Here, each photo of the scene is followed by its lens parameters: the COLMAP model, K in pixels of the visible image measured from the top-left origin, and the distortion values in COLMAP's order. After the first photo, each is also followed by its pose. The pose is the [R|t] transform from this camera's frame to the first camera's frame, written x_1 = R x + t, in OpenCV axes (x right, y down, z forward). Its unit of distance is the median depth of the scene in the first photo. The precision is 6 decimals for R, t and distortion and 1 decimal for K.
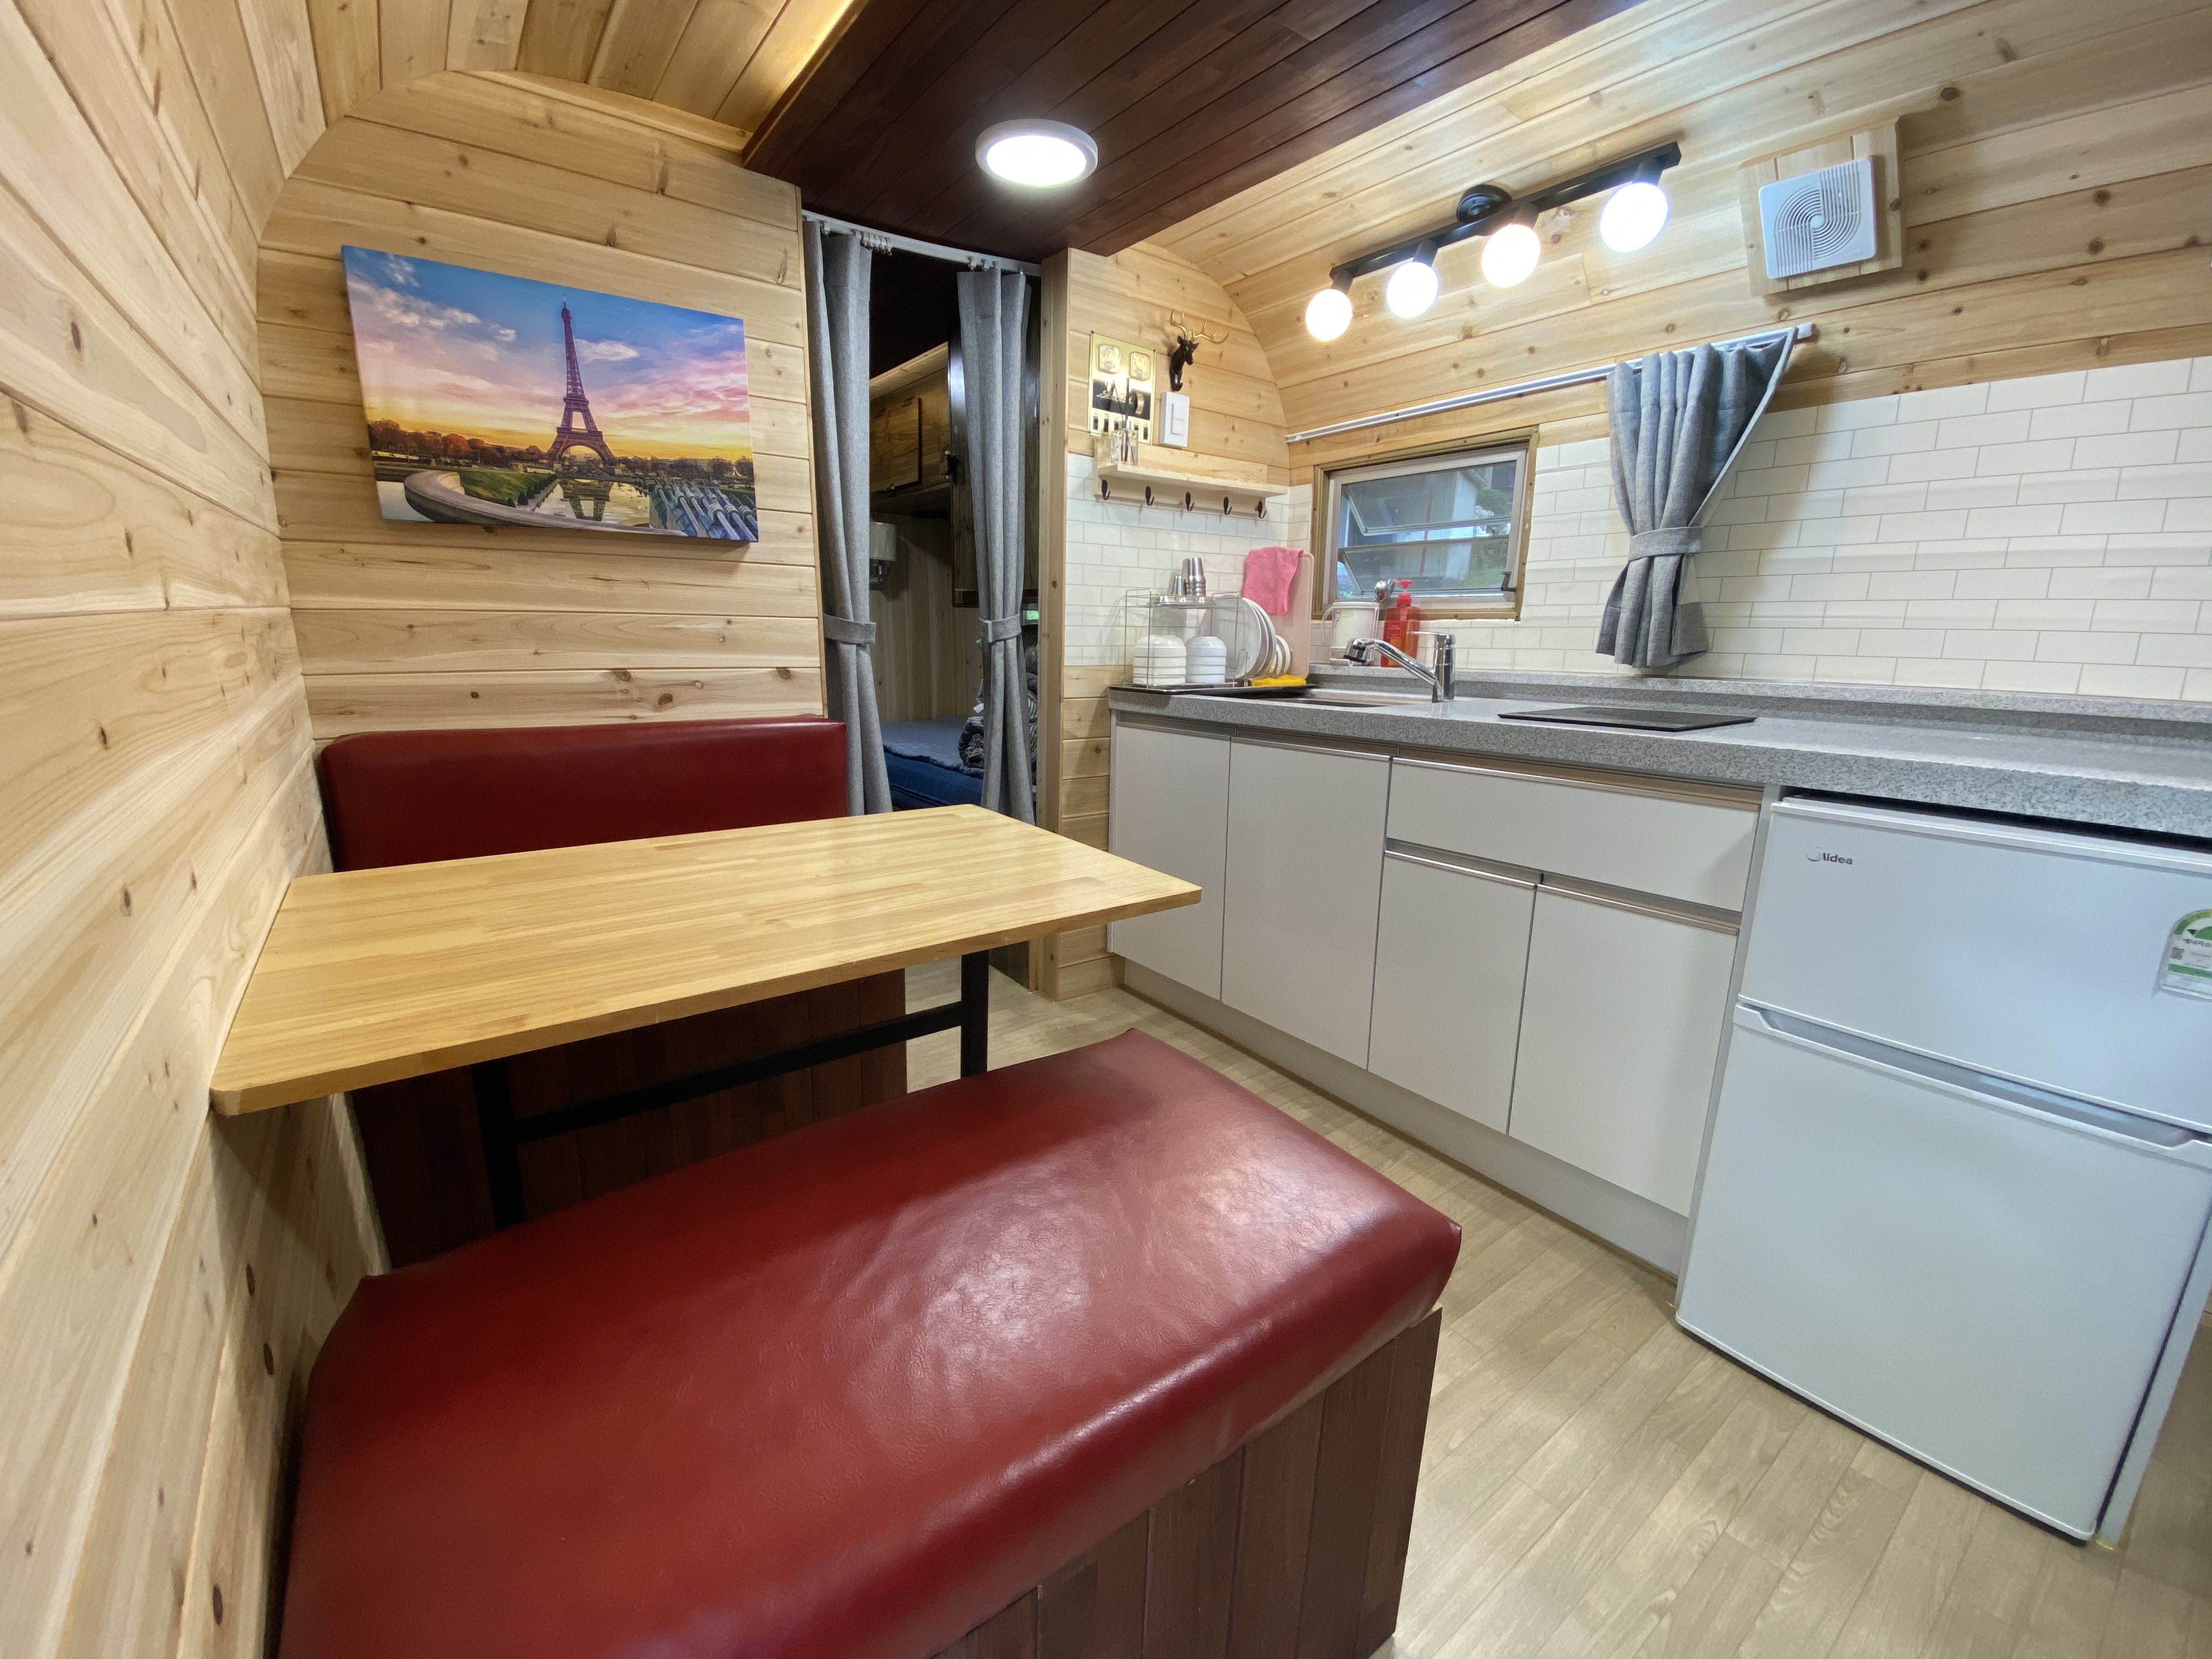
lens RADIAL K [[907.5, 0, 1054.3], [0, 907.5, 836.8], [0, 0, 1]] dist [-0.002274, -0.012094]
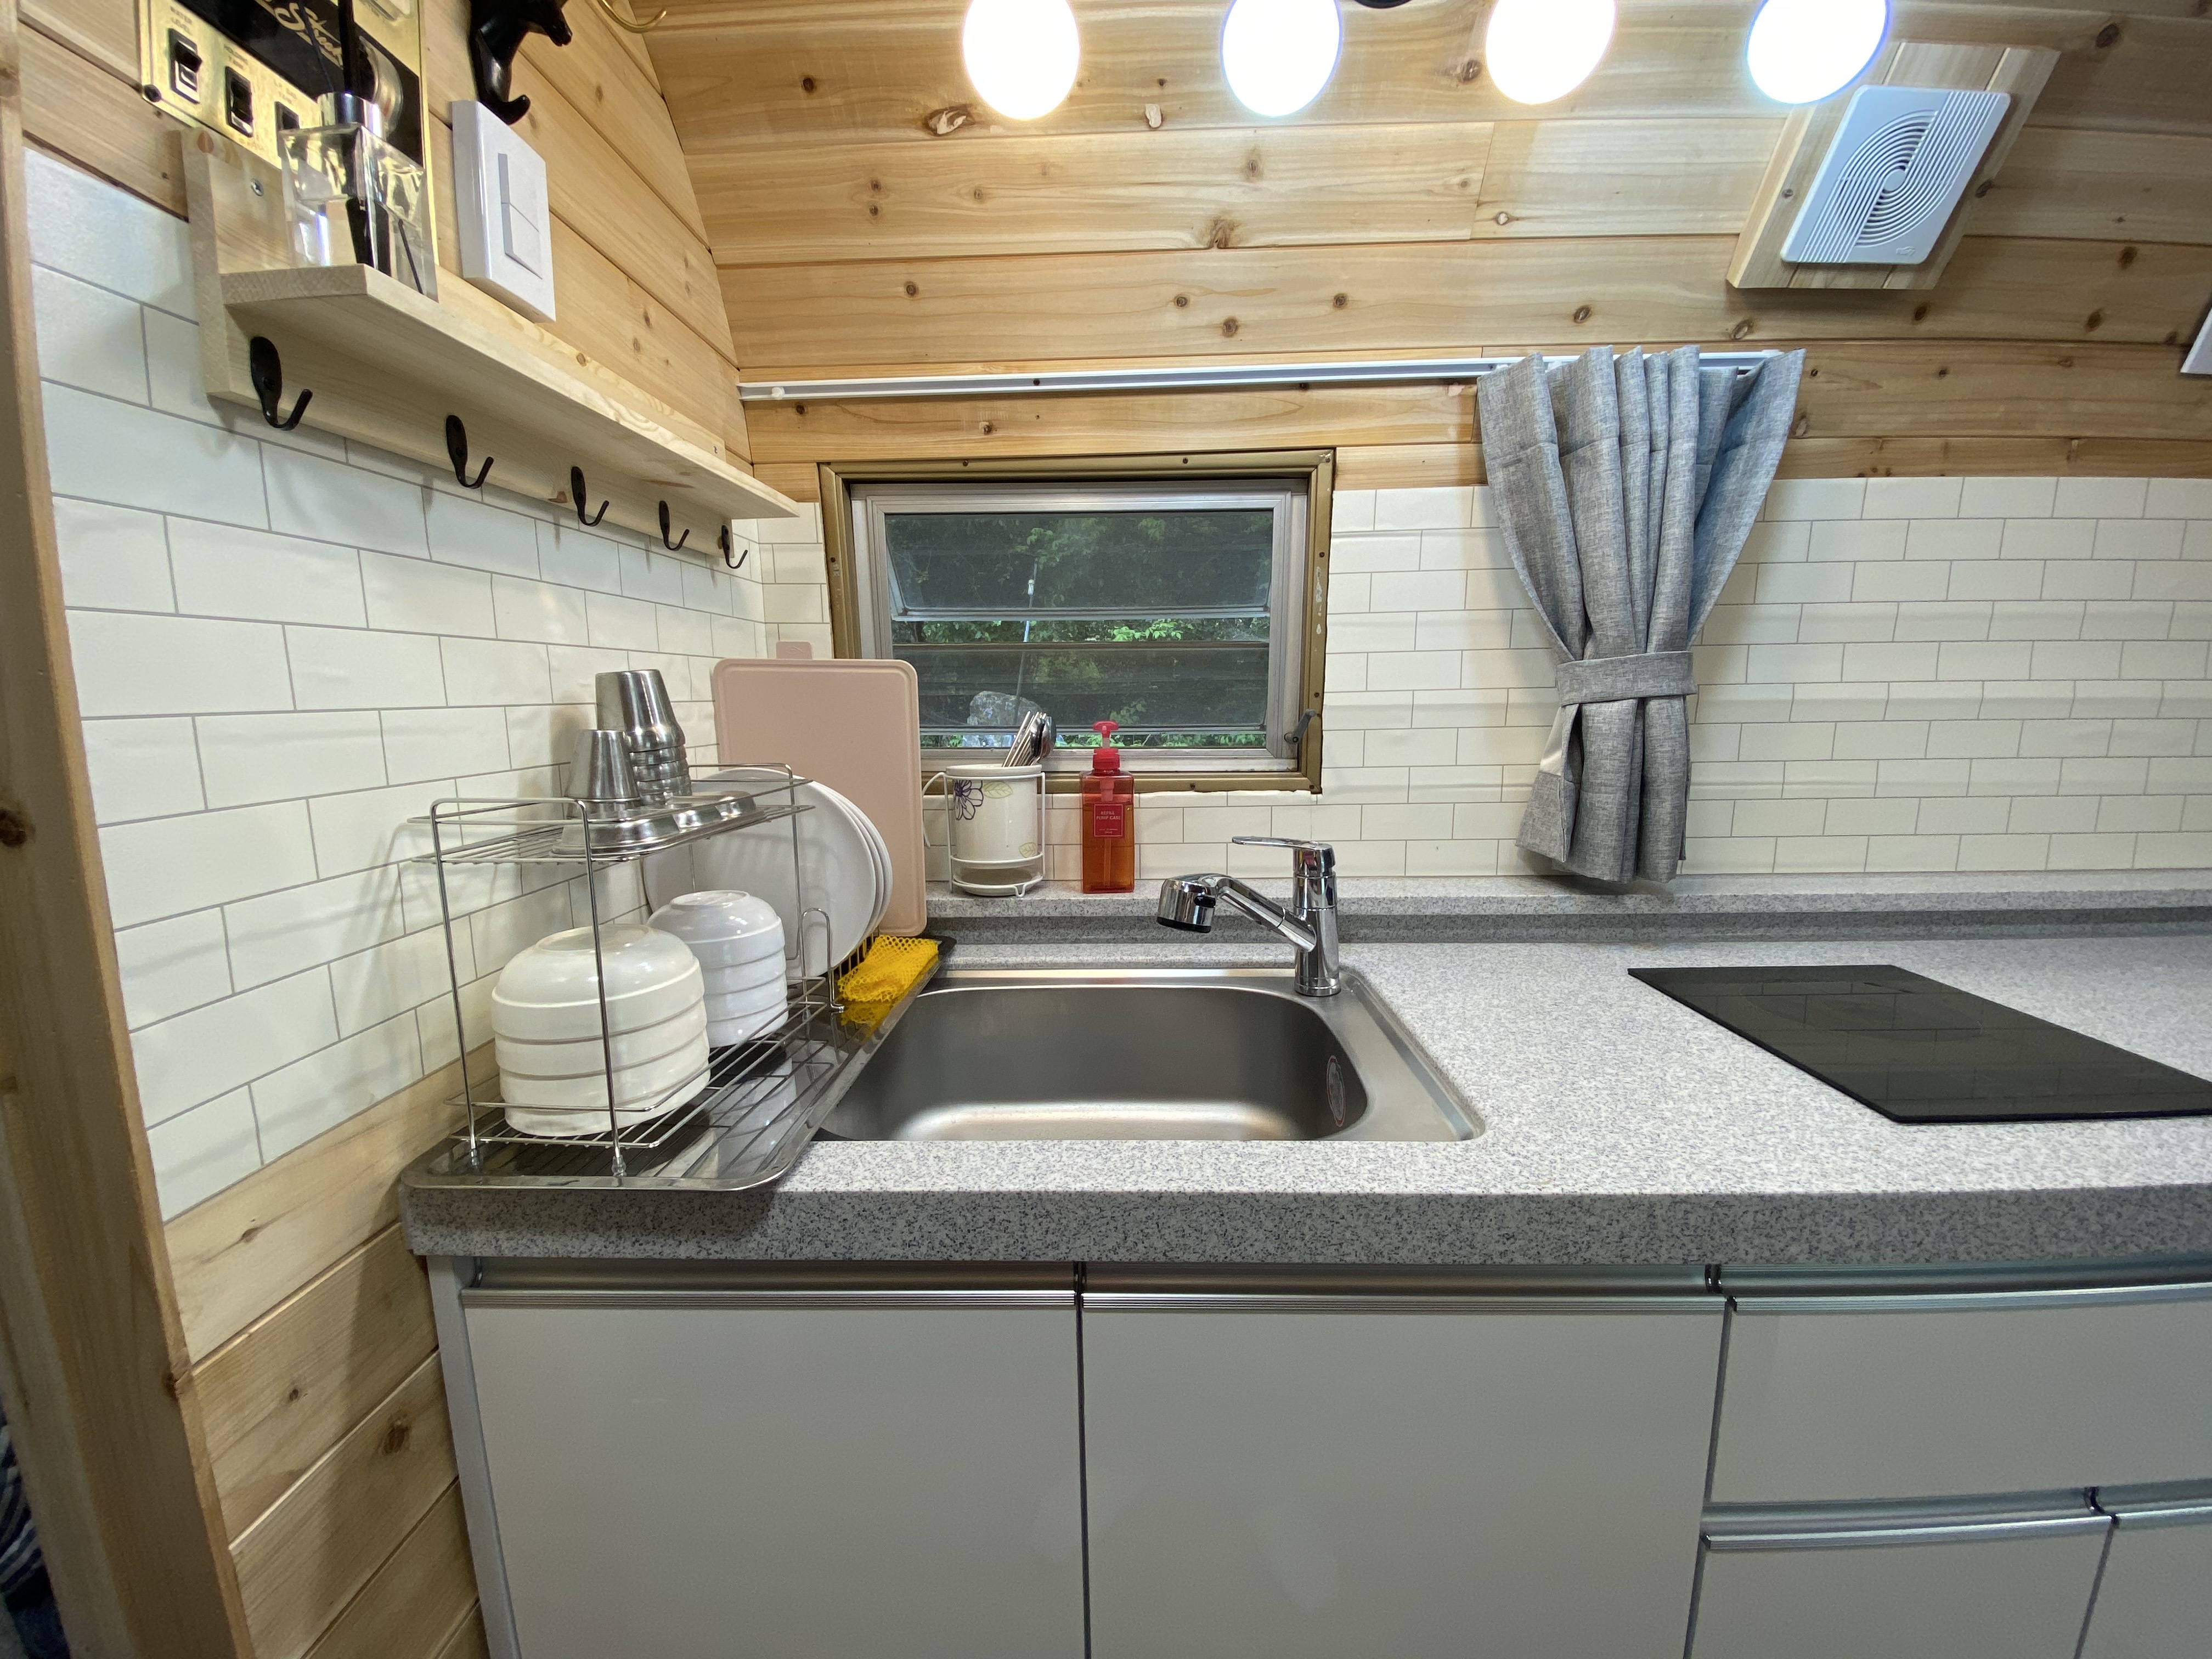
lens RADIAL K [[907.5, 0, 1103.6], [0, 907.5, 826.2], [0, 0, 1]] dist [-0.002274, -0.012094]
pose [[0.593980, -0.131236, 0.793703, -0.009922], [0.198804, 0.979950, 0.013253, -0.256172], [-0.779528, 0.149920, 0.608161, 0.778112]]
